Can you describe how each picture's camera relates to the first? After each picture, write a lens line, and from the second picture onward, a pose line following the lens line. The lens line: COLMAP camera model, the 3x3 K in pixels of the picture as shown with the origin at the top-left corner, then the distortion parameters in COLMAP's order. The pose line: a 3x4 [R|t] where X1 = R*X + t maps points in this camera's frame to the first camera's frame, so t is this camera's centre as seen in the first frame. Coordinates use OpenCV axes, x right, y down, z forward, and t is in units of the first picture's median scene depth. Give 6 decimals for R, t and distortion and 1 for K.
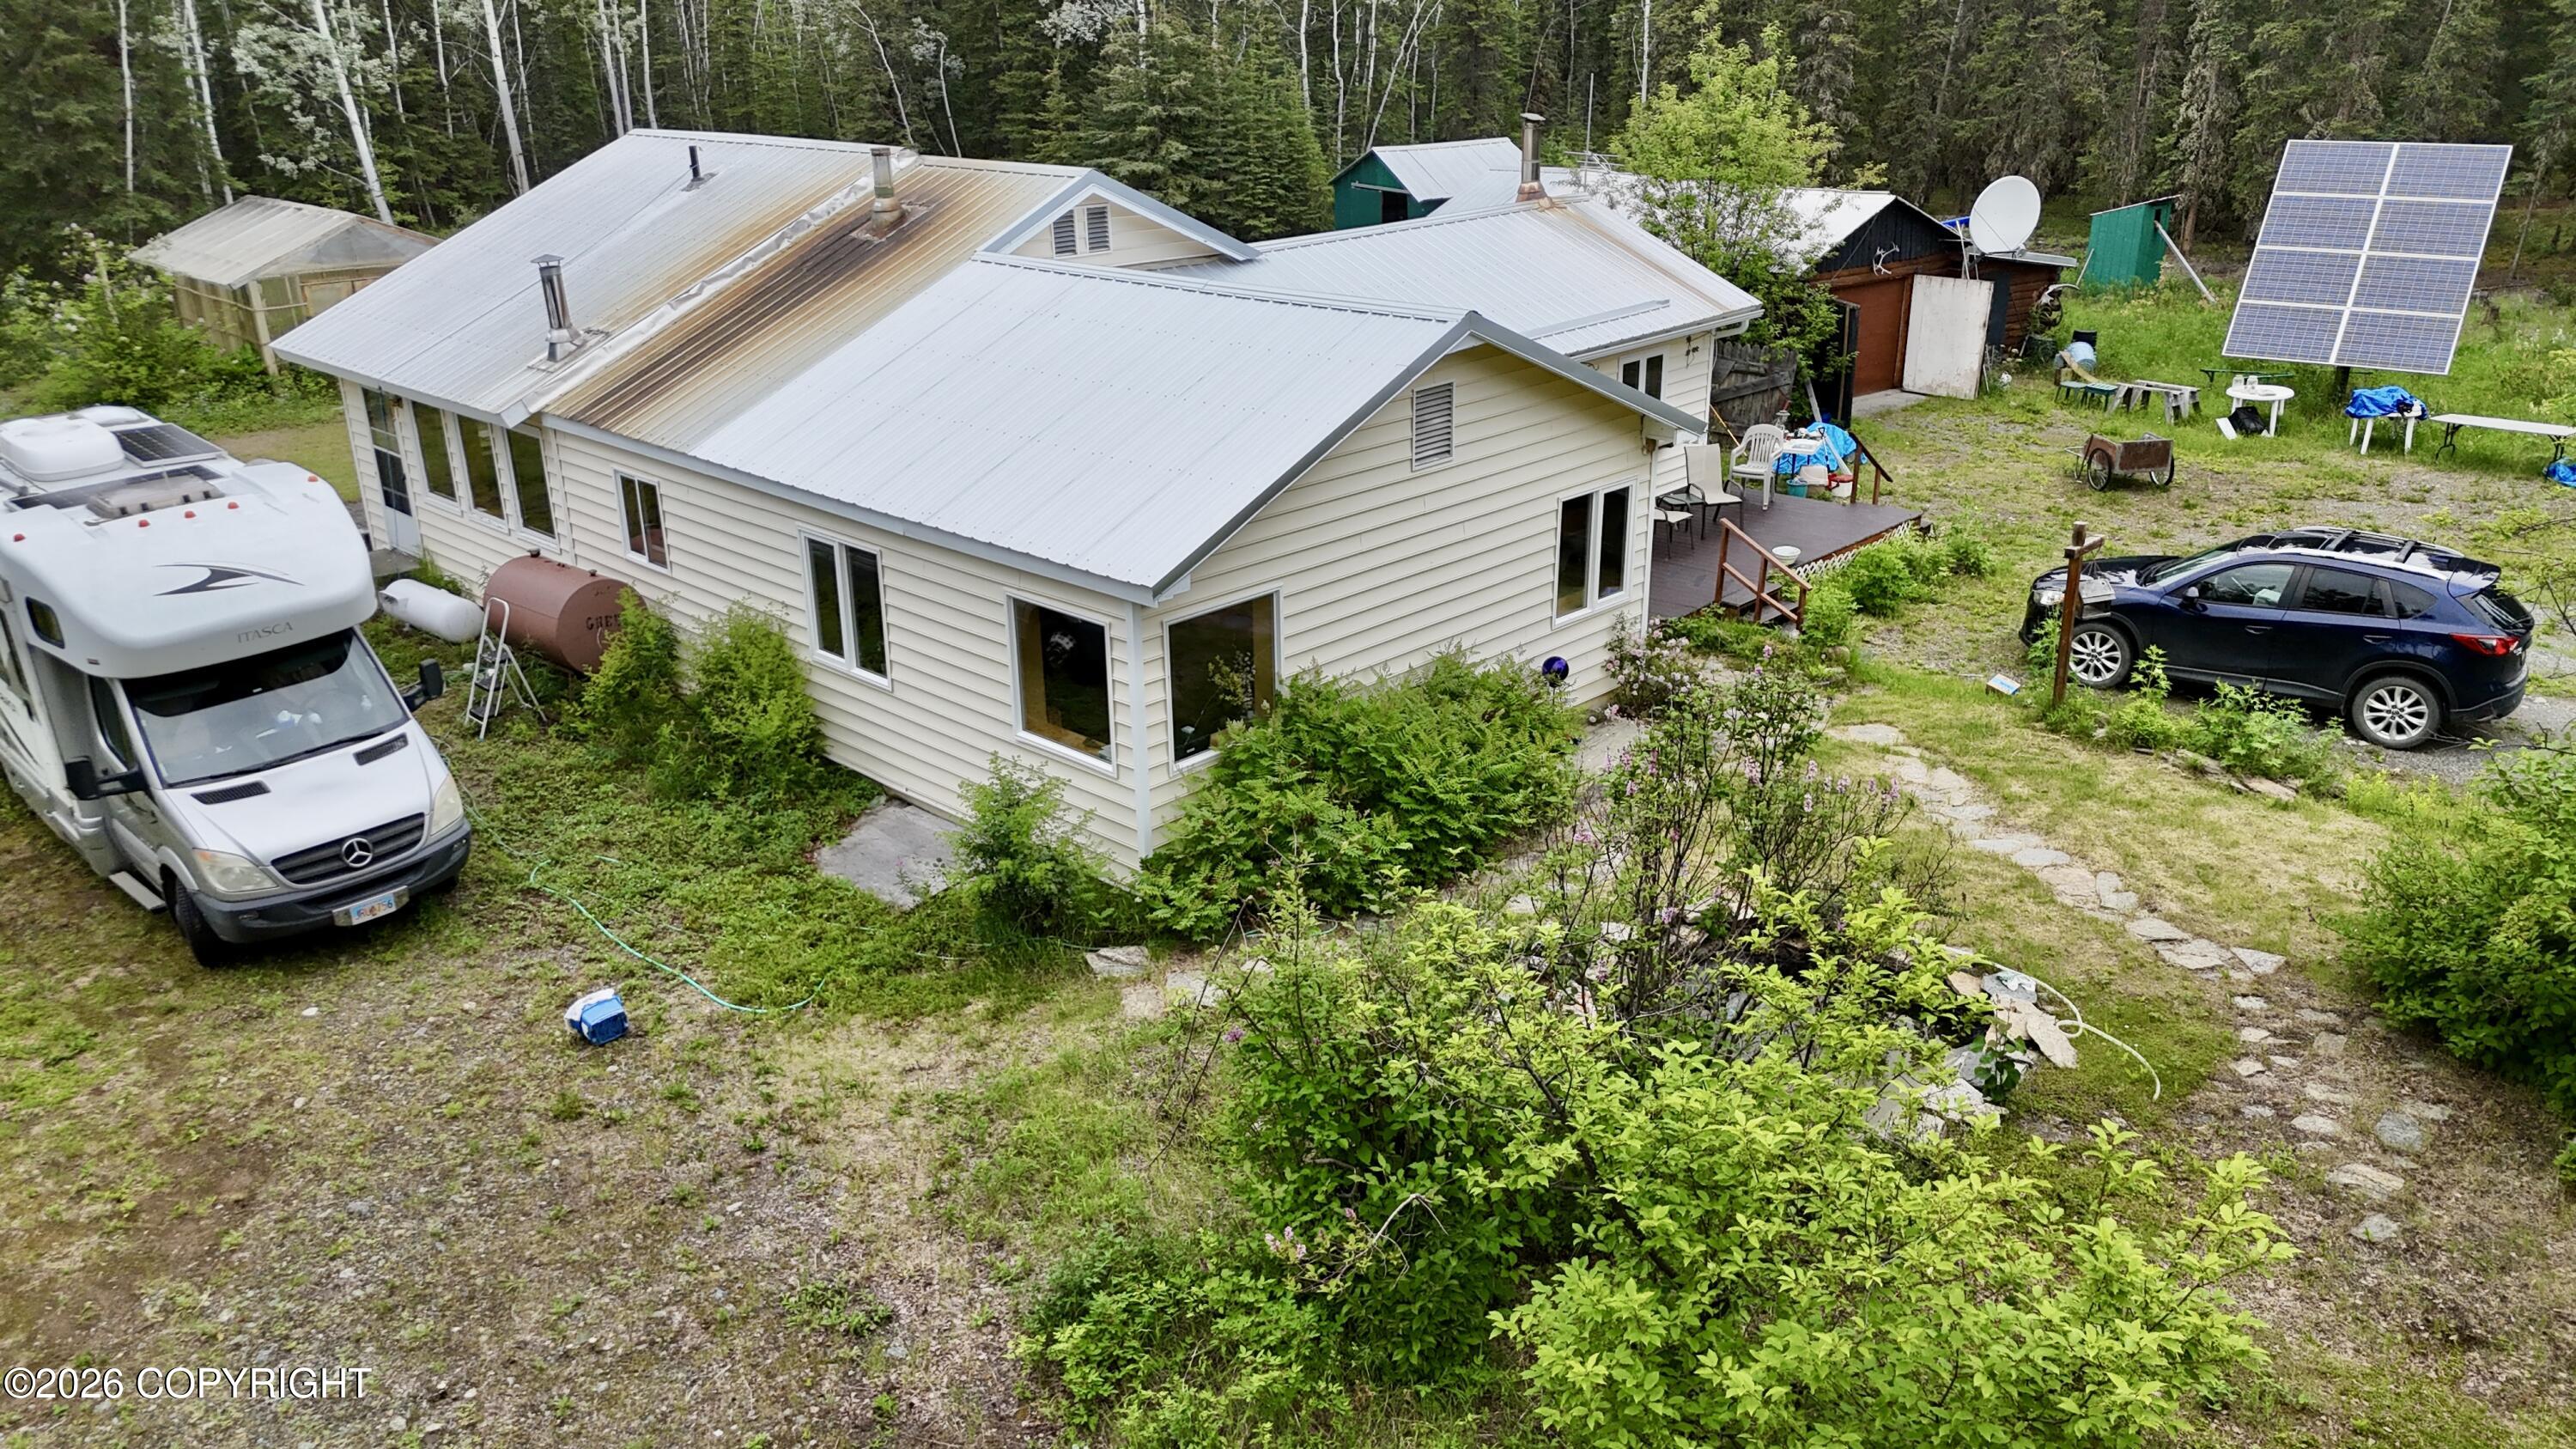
lens RADIAL K [[1886.6, 0, 1288.0], [0, 1886.6, 724.5], [0, 0, 1]] dist [0.078200, -0.078069]
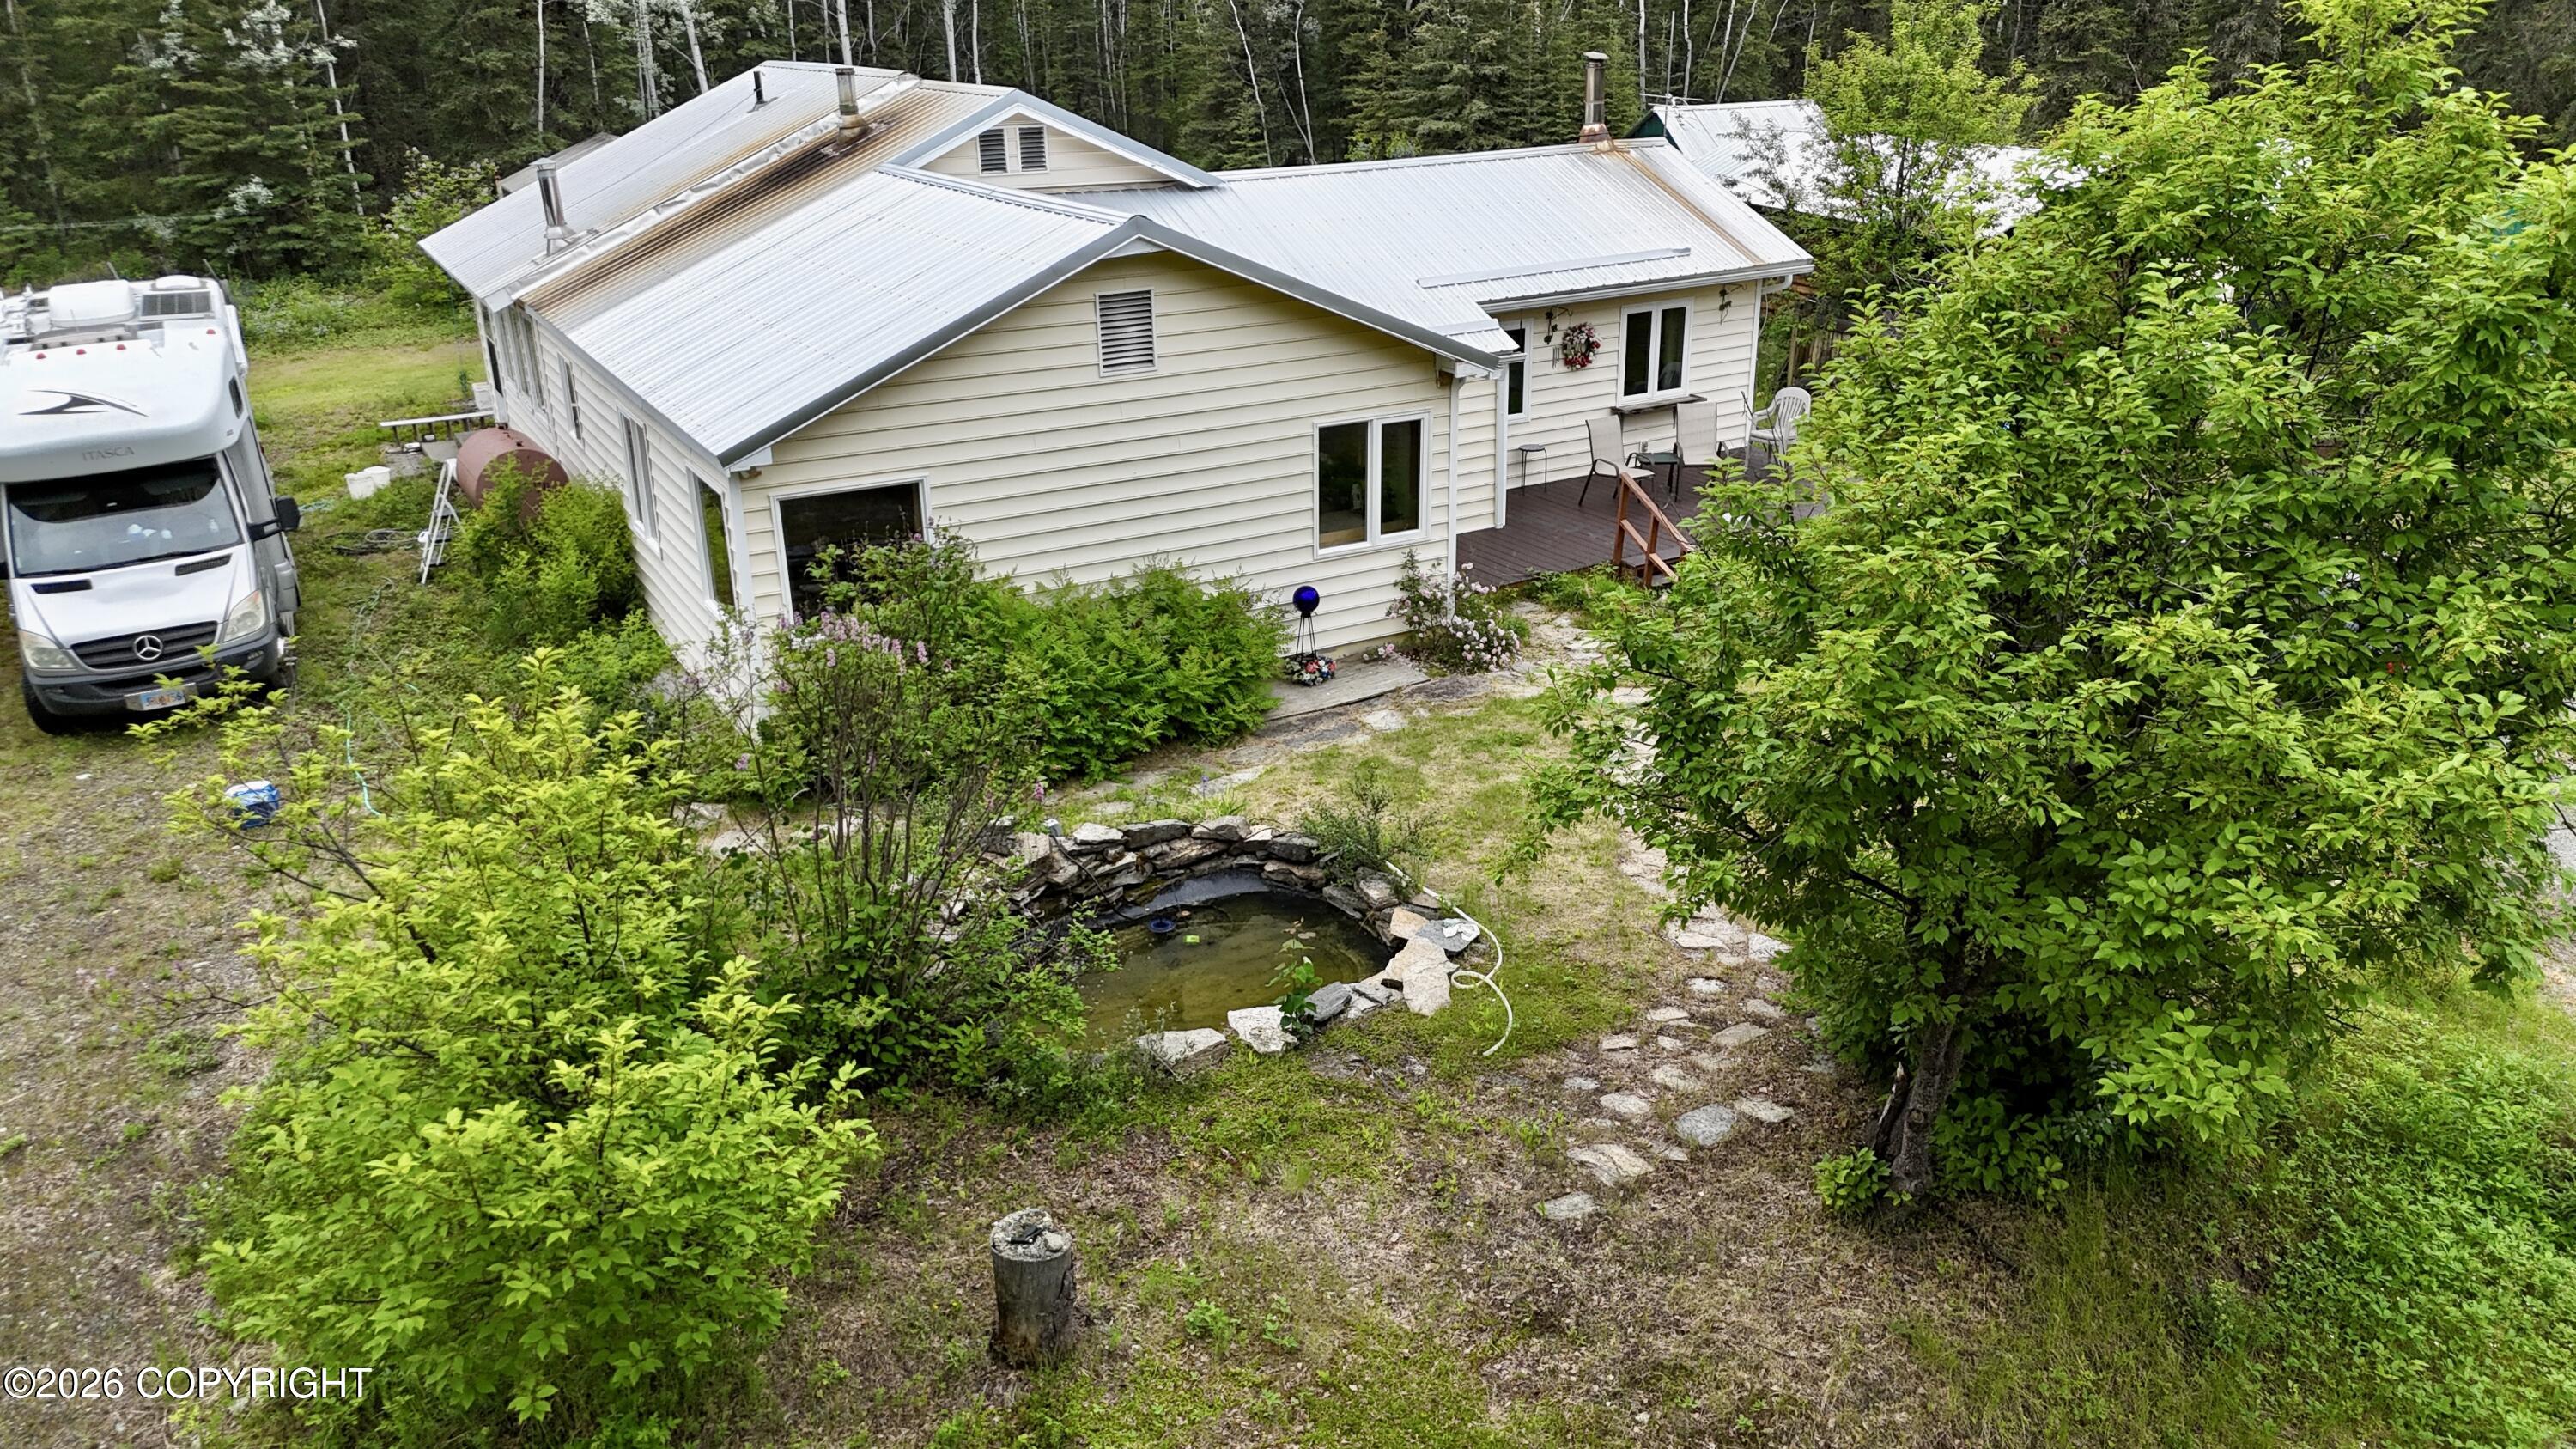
lens RADIAL K [[1886.6, 0, 1288.0], [0, 1886.6, 724.5], [0, 0, 1]] dist [0.078200, -0.078069]
pose [[0.958260, 0.101873, -0.267132, 0.390511], [-0.099846, 0.994777, 0.021200, 0.015707], [0.267896, 0.006357, 0.963427, 0.052040]]
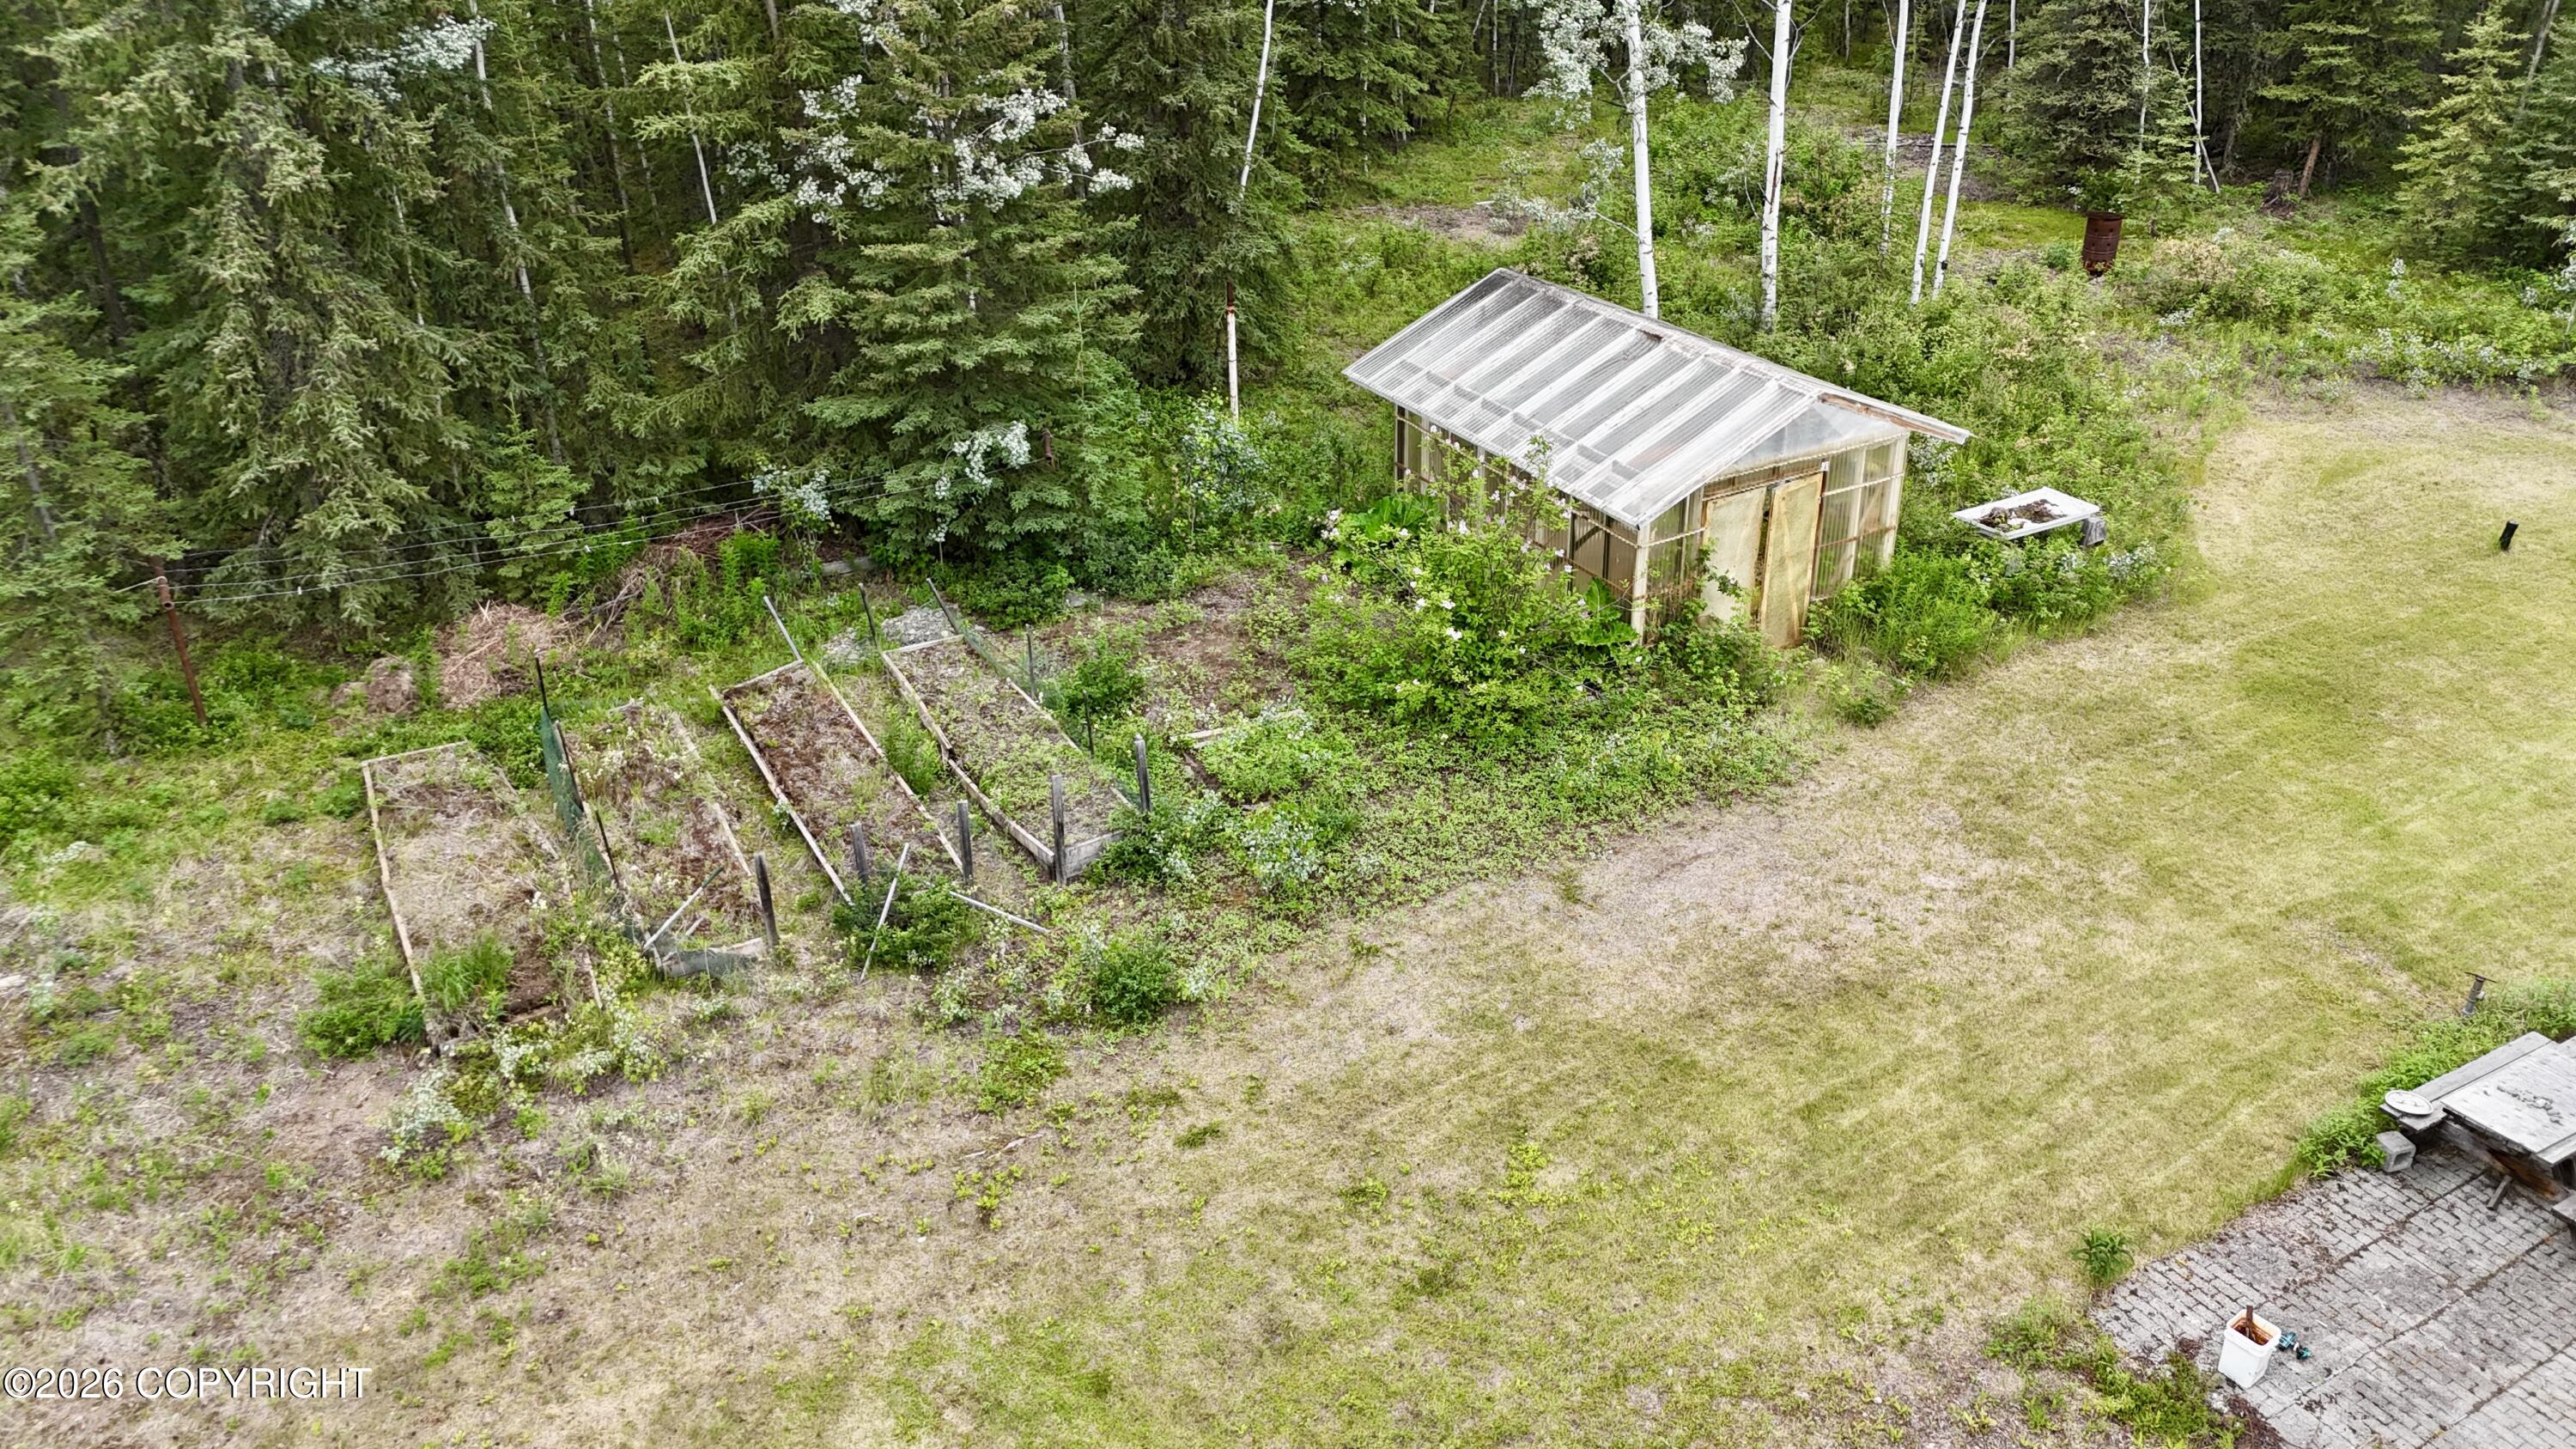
lens RADIAL K [[1883.7, 0, 1288.0], [0, 1883.7, 724.5], [0, 0, 1]] dist [0.108675, -0.134142]
pose [[0.963937, 0.125049, -0.234922, -0.940745], [-0.092927, 0.985323, 0.143187, -0.445840], [0.249380, -0.116193, 0.961410, 0.748689]]
